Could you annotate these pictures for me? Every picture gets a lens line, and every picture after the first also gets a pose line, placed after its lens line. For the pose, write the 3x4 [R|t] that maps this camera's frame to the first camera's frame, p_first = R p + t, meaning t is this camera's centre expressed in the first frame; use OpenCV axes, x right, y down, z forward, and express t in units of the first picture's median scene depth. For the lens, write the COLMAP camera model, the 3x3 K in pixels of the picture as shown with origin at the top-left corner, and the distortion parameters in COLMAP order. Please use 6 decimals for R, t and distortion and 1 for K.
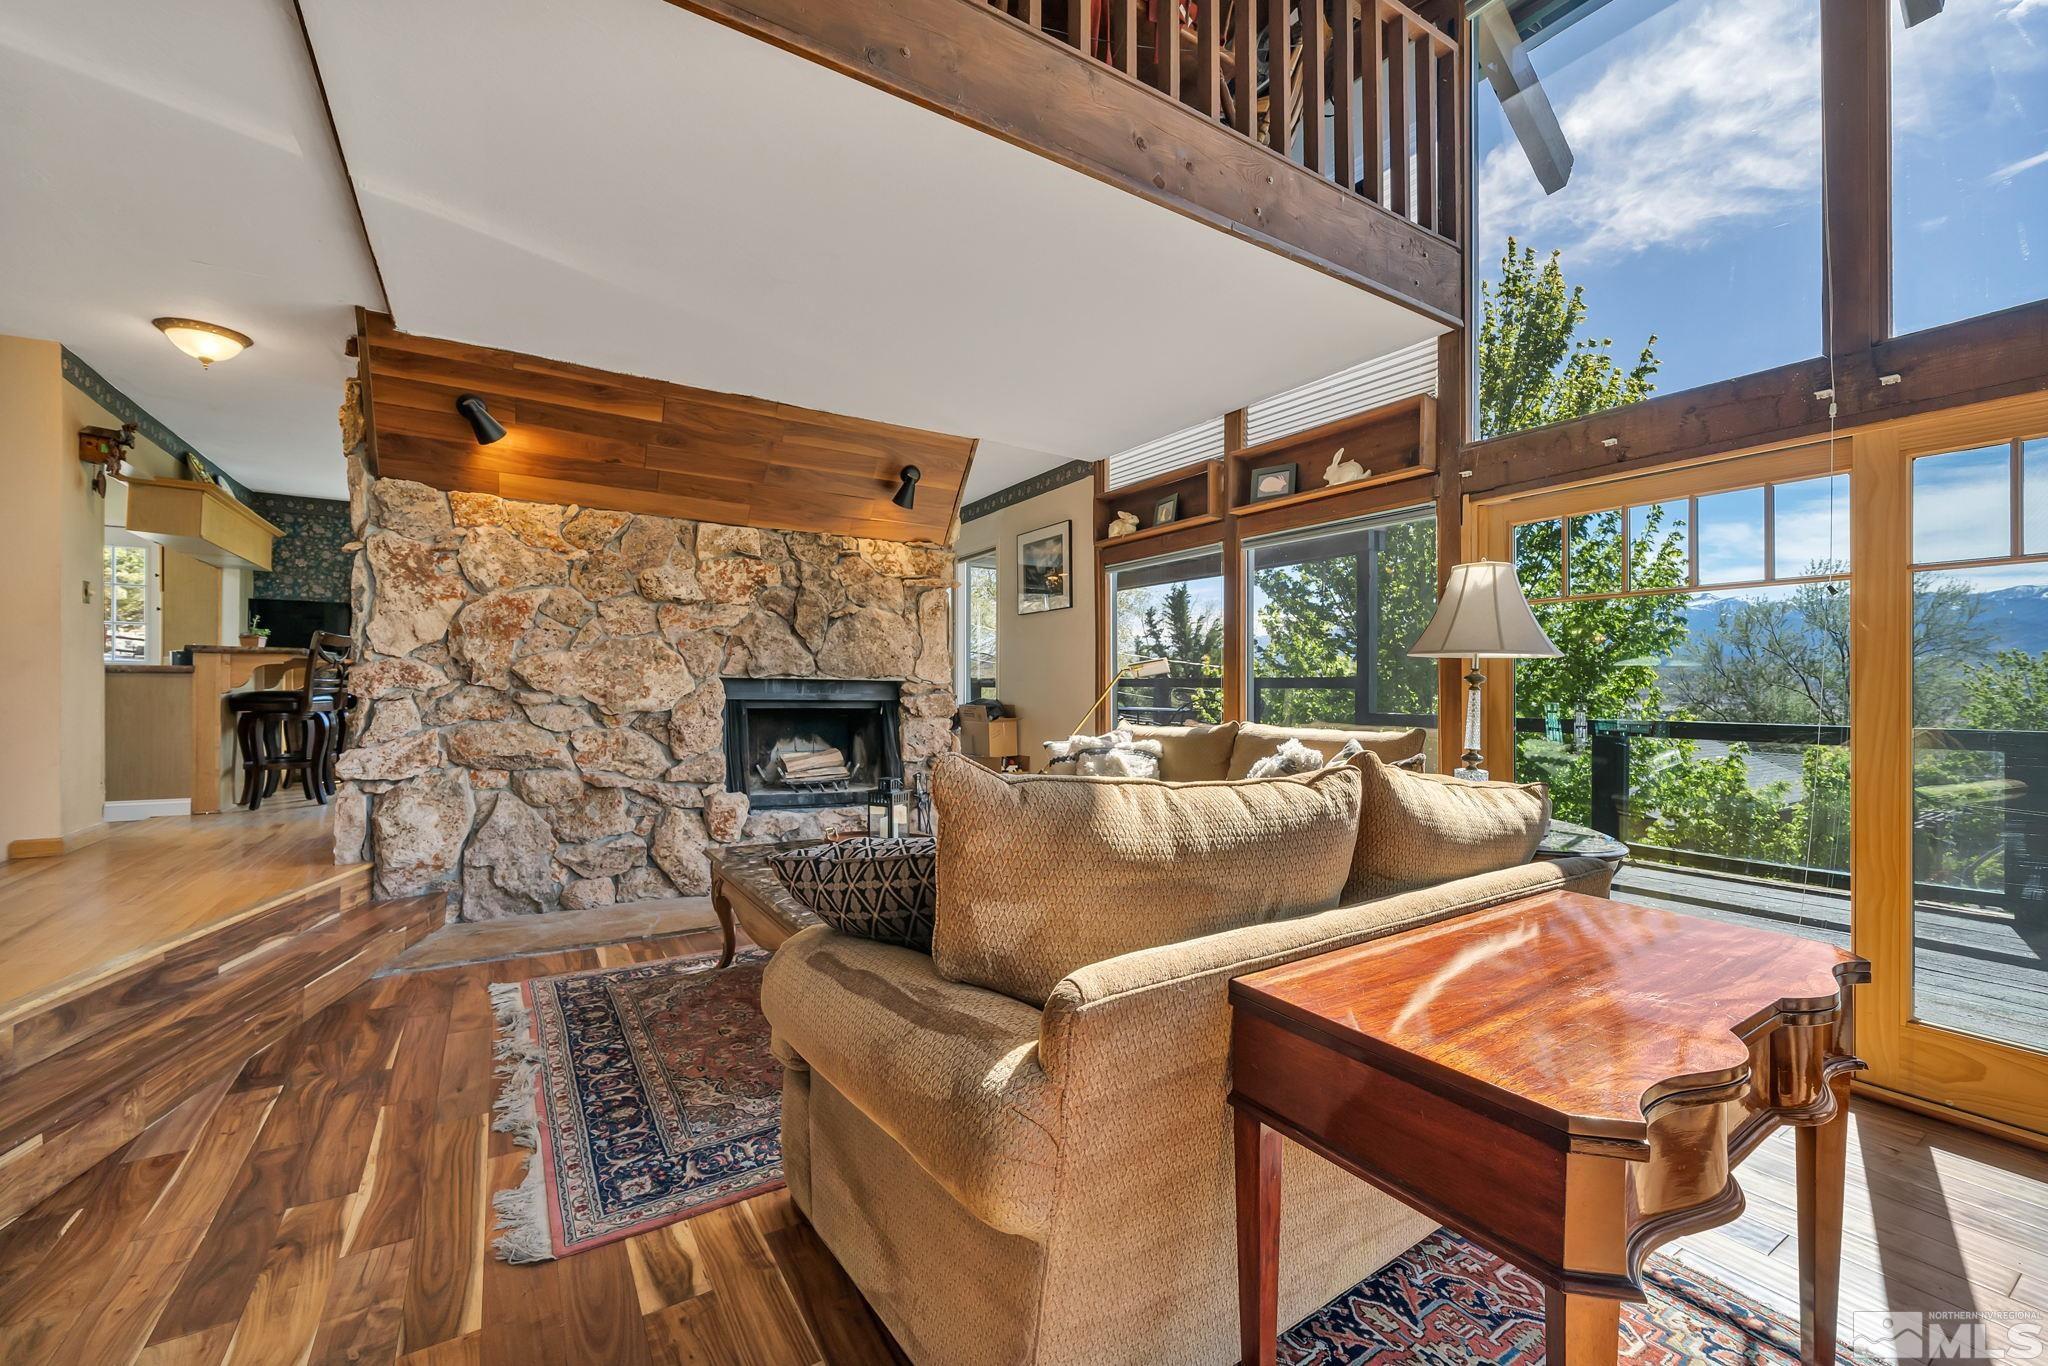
lens RADIAL K [[827.4, 0, 1025.1], [0, 827.4, 695.3], [0, 0, 1]] dist [-0.006556, 0.000835]
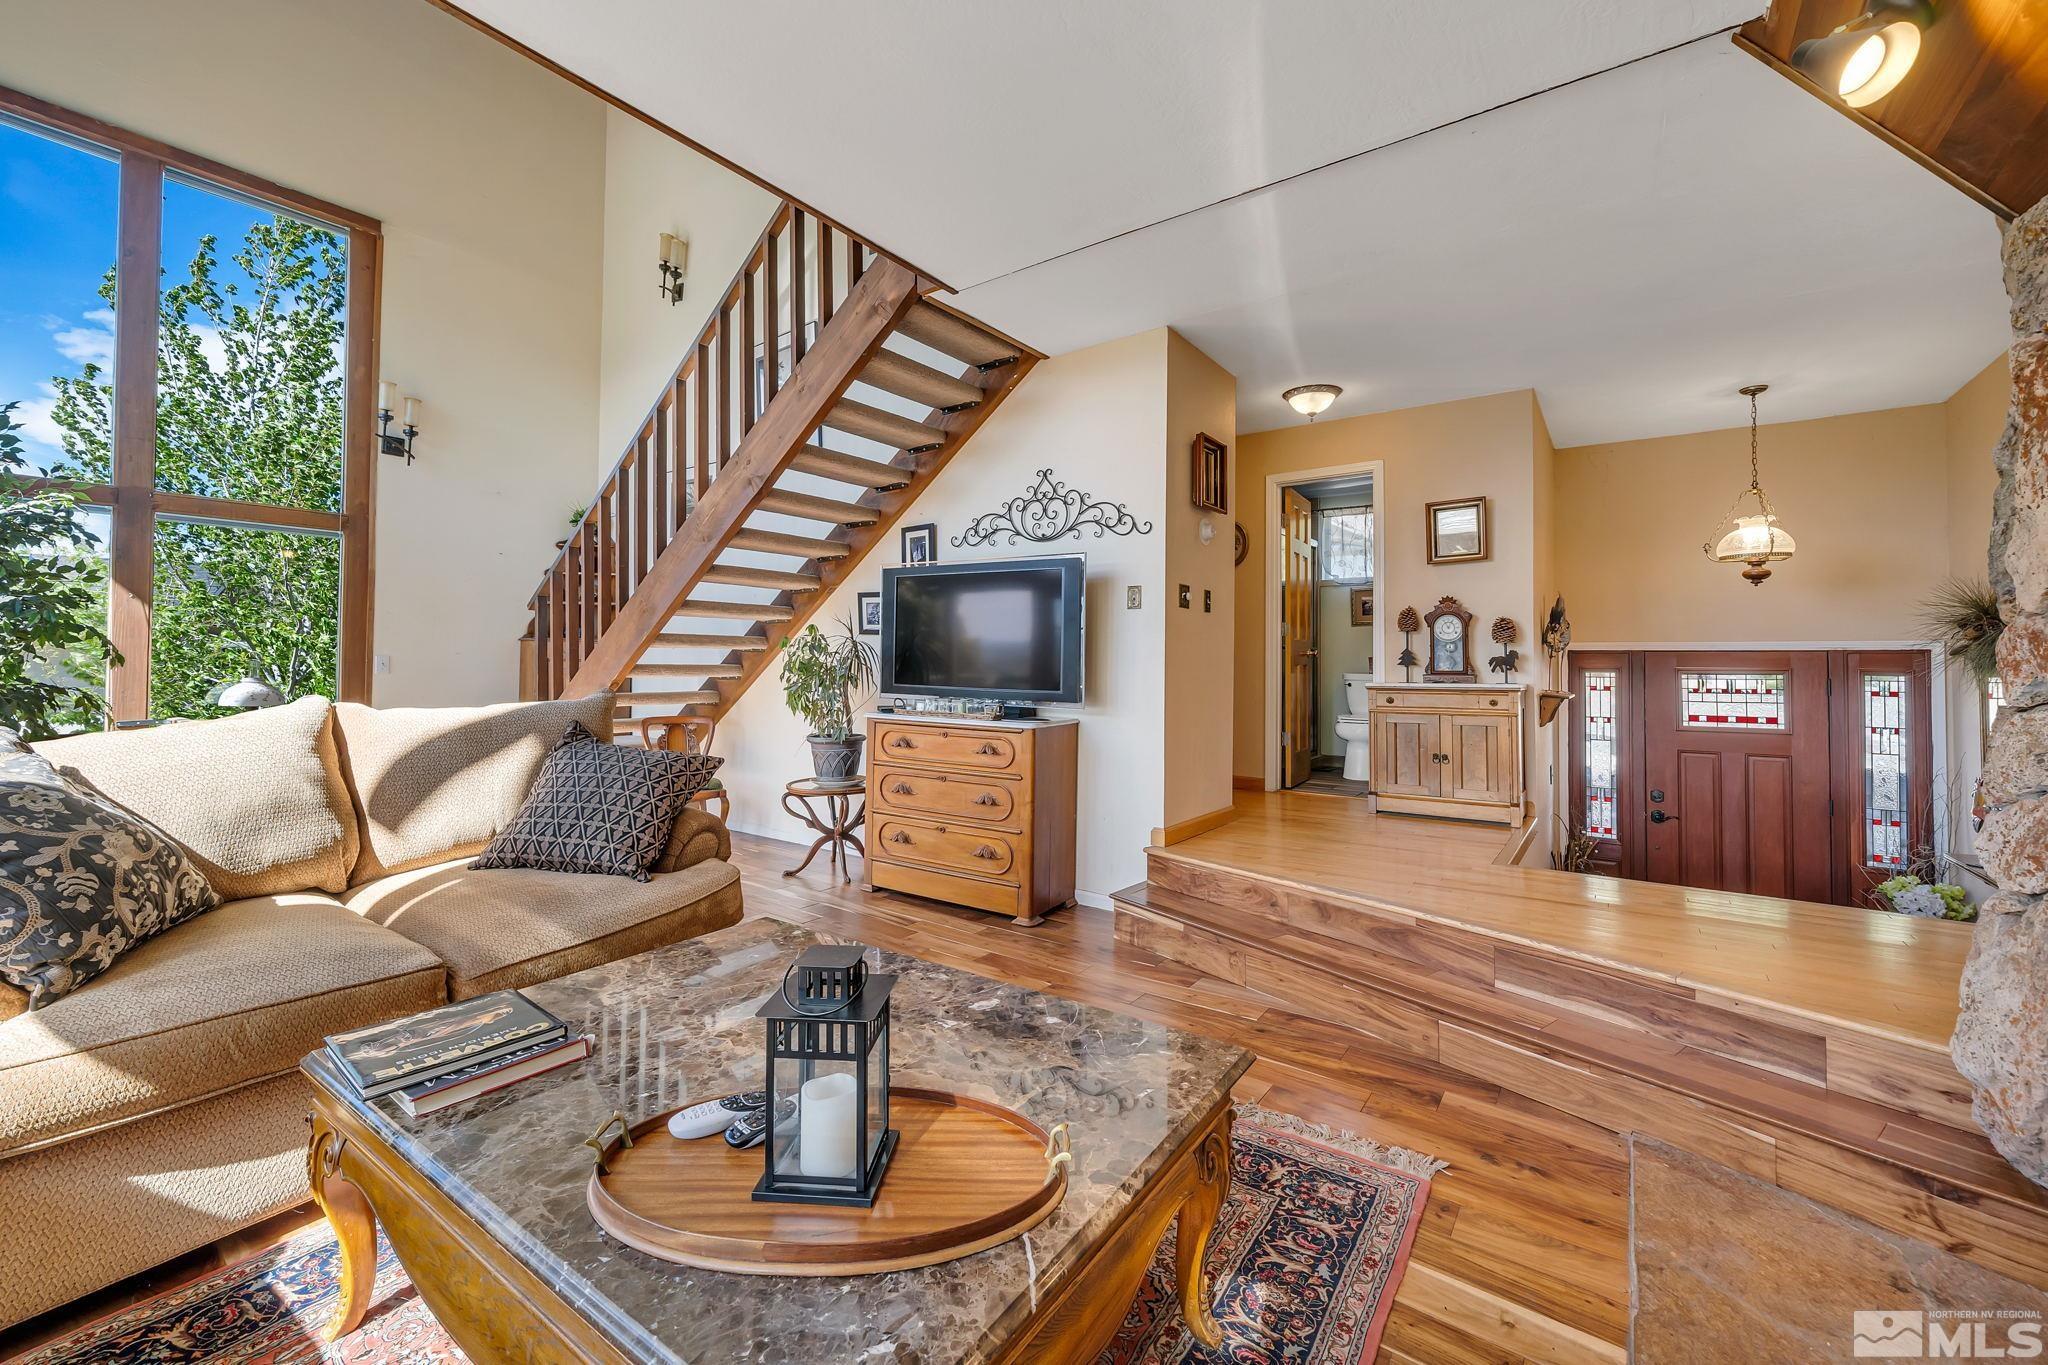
lens RADIAL K [[827.4, 0, 1017.6], [0, 827.4, 634.9], [0, 0, 1]] dist [-0.006556, 0.000835]
pose [[-0.925436, -0.030540, -0.377670, -0.152911], [-0.021081, 0.999353, -0.029154, -0.015990], [0.378316, -0.019019, -0.925481, 1.915447]]
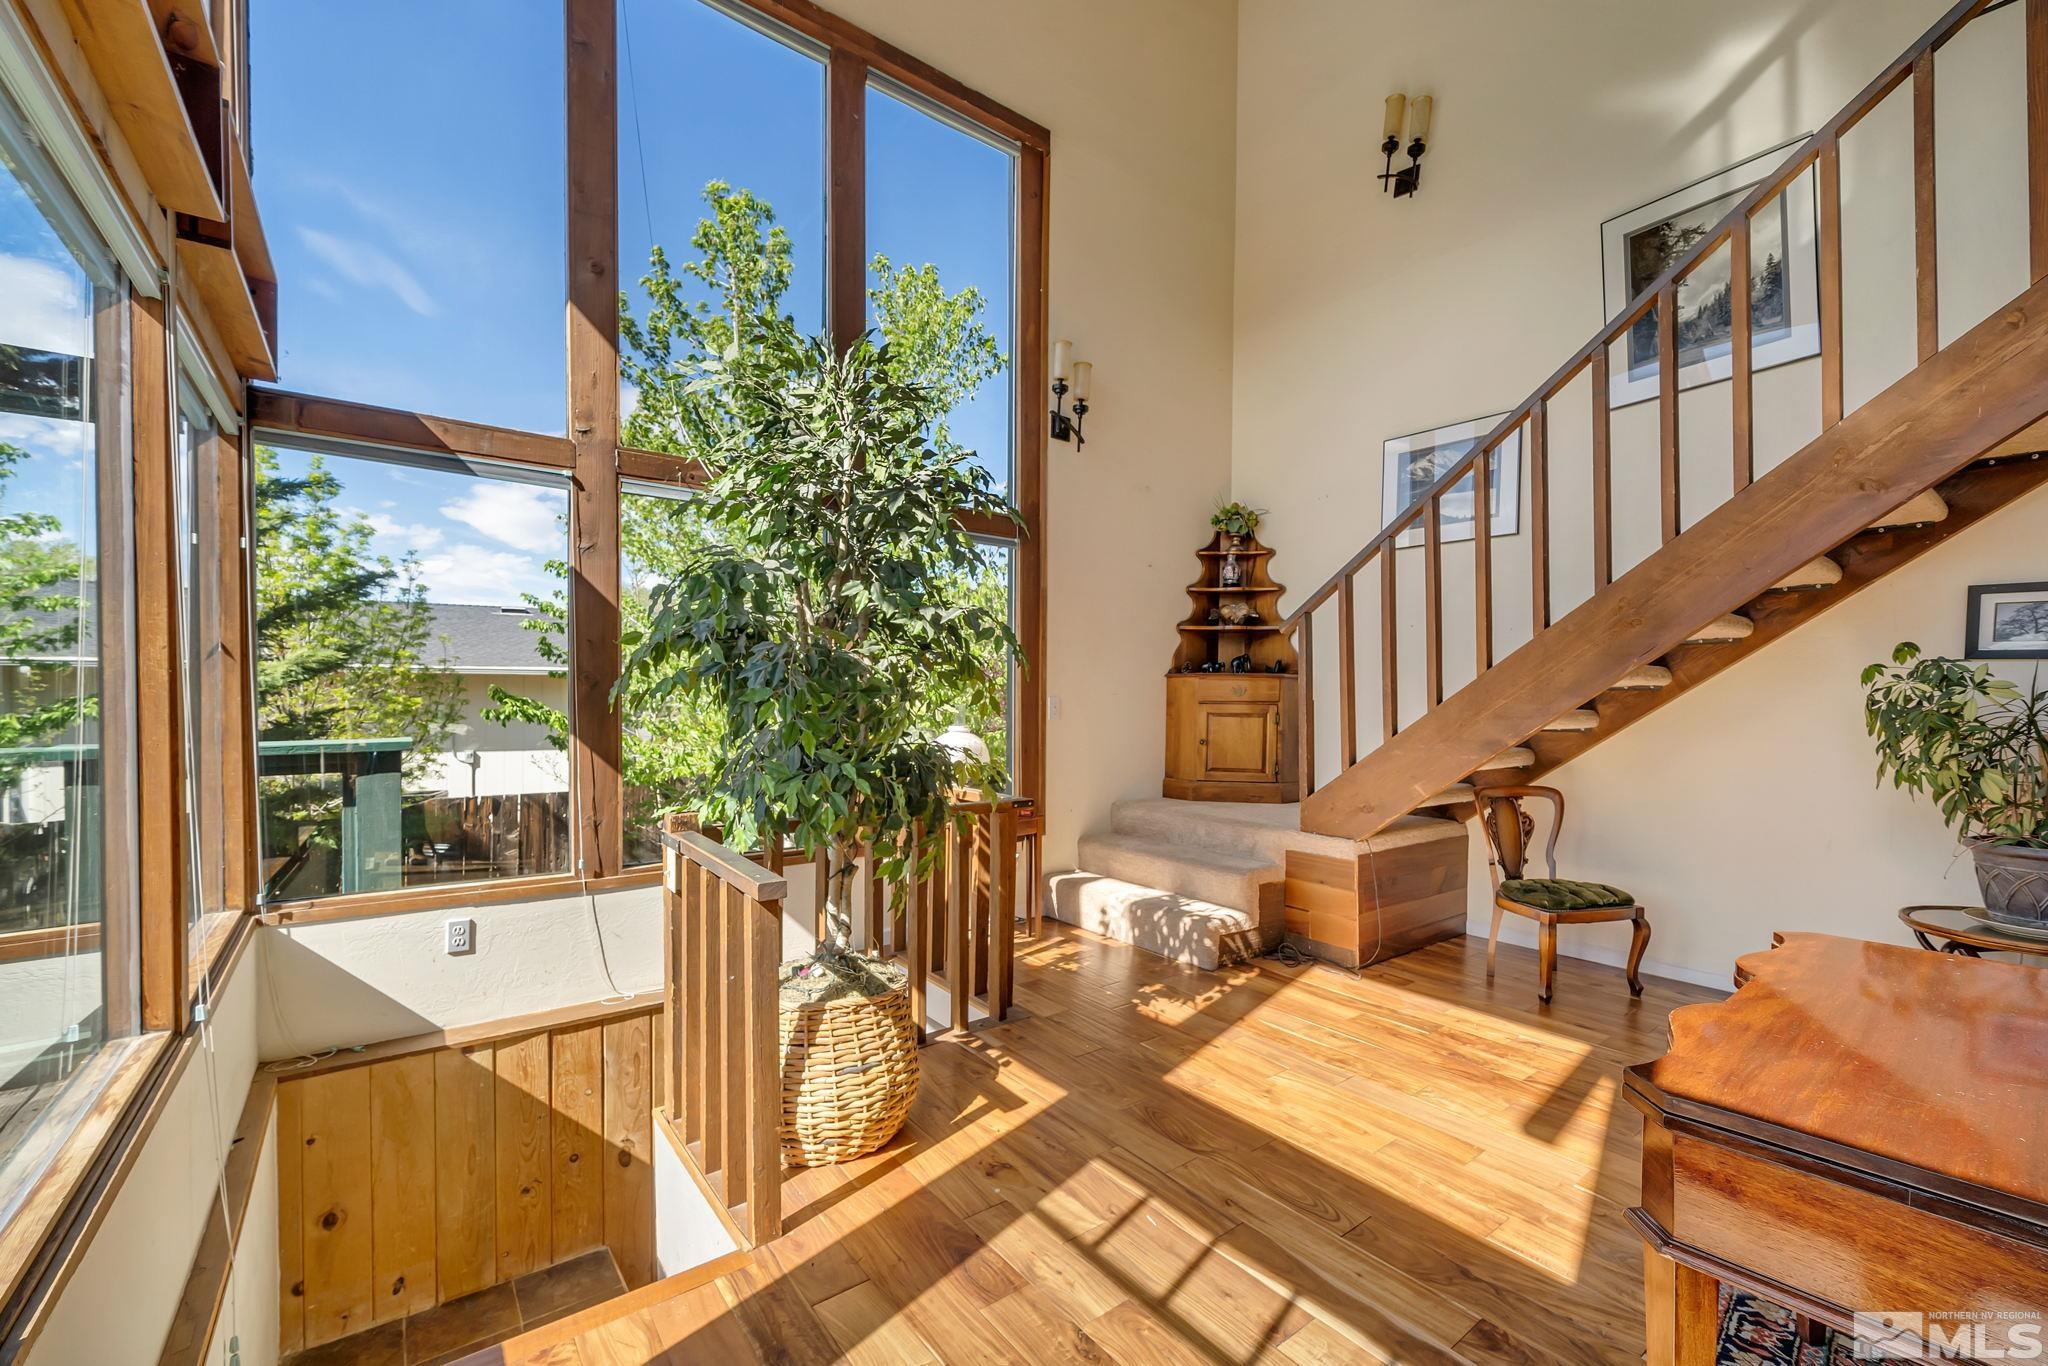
lens RADIAL K [[827.4, 0, 1016.4], [0, 827.4, 701.3], [0, 0, 1]] dist [-0.006556, 0.000835]
pose [[-0.996726, -0.016203, -0.079210, 0.864564], [-0.017488, 0.999726, 0.015559, -0.004674], [0.078937, 0.016893, -0.996736, 0.903187]]
